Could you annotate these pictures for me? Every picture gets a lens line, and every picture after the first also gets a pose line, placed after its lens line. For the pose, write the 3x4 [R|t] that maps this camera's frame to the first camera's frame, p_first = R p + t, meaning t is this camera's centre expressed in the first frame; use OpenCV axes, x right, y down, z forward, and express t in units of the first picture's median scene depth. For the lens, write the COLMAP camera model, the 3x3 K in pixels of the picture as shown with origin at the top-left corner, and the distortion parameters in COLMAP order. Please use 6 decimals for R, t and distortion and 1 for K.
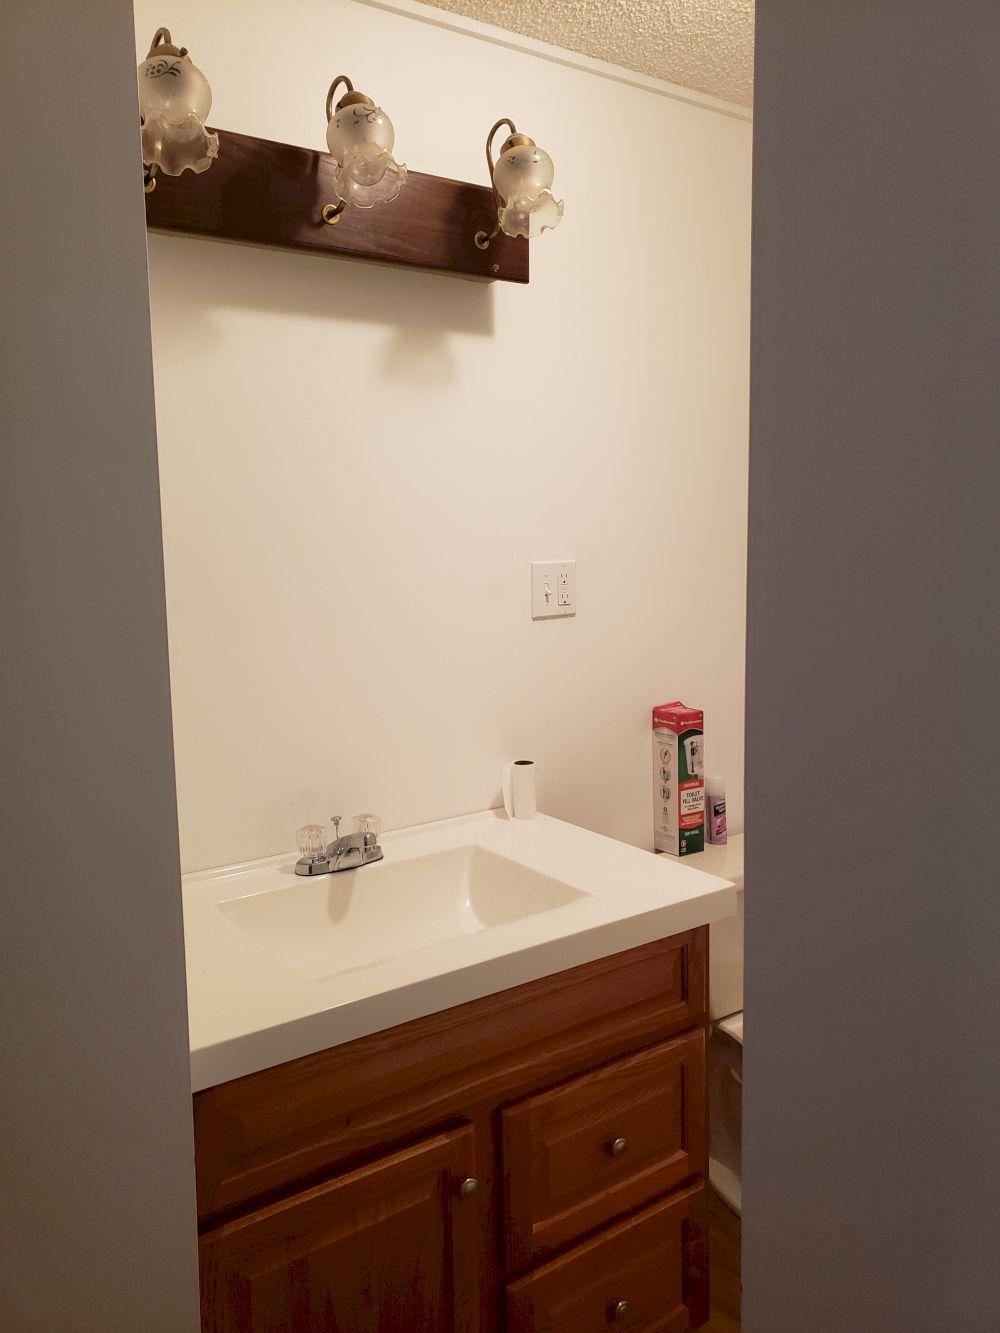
lens RADIAL K [[1031.2, 0, 502.8], [0, 1031.2, 663.8], [0, 0, 1]] dist [0.040796, -0.028529]
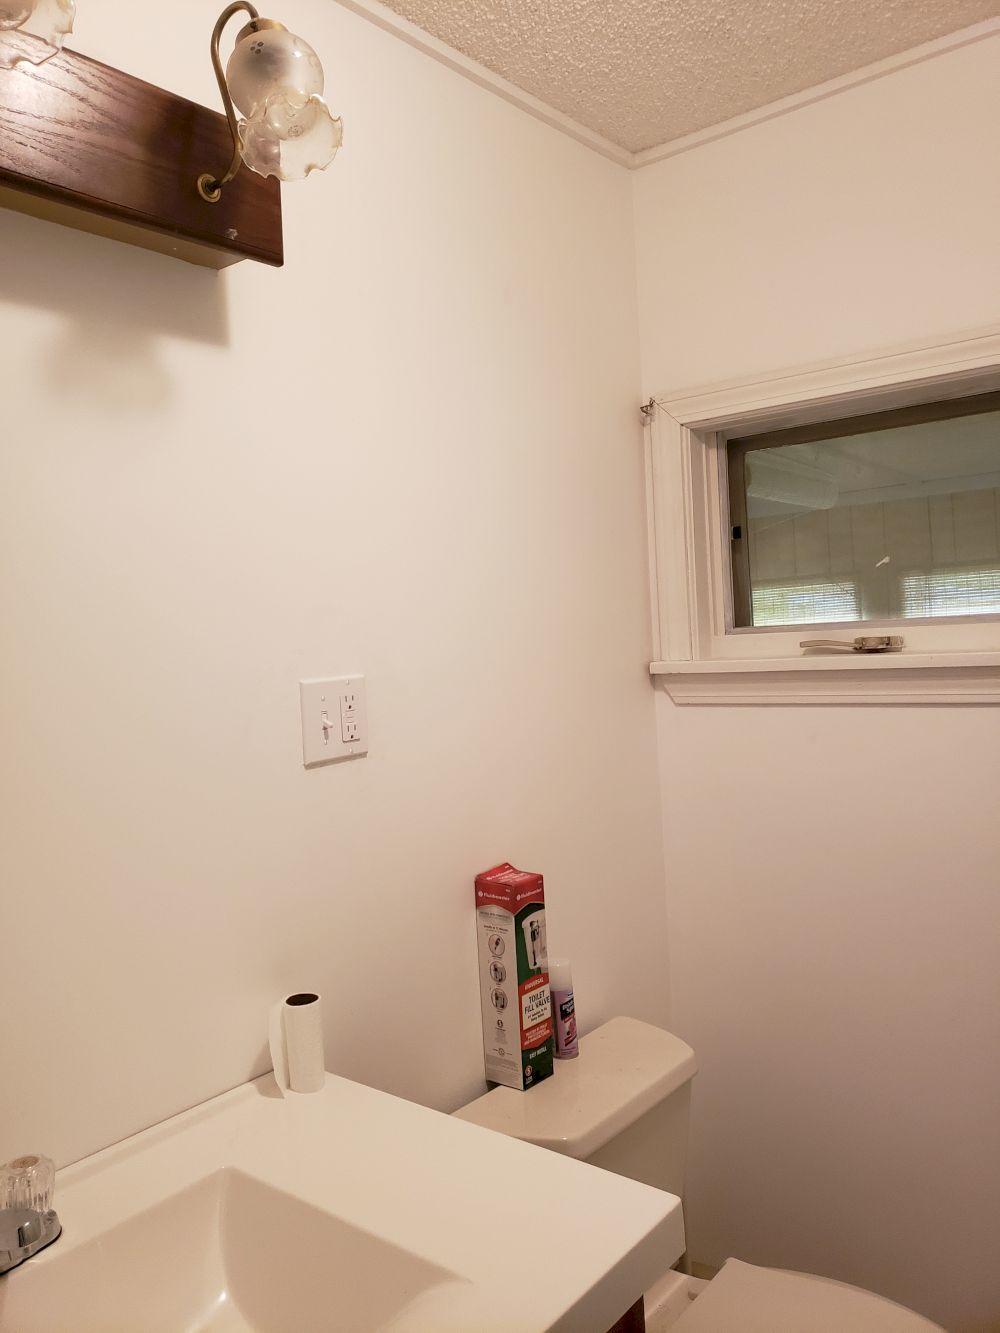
lens RADIAL K [[1031.2, 0, 487.6], [0, 1031.2, 655.5], [0, 0, 1]] dist [0.040796, -0.028529]
pose [[0.965217, -0.033293, 0.259322, -0.026470], [0.060833, 0.993235, -0.098912, -0.040523], [-0.254275, 0.111247, 0.960712, 0.323991]]
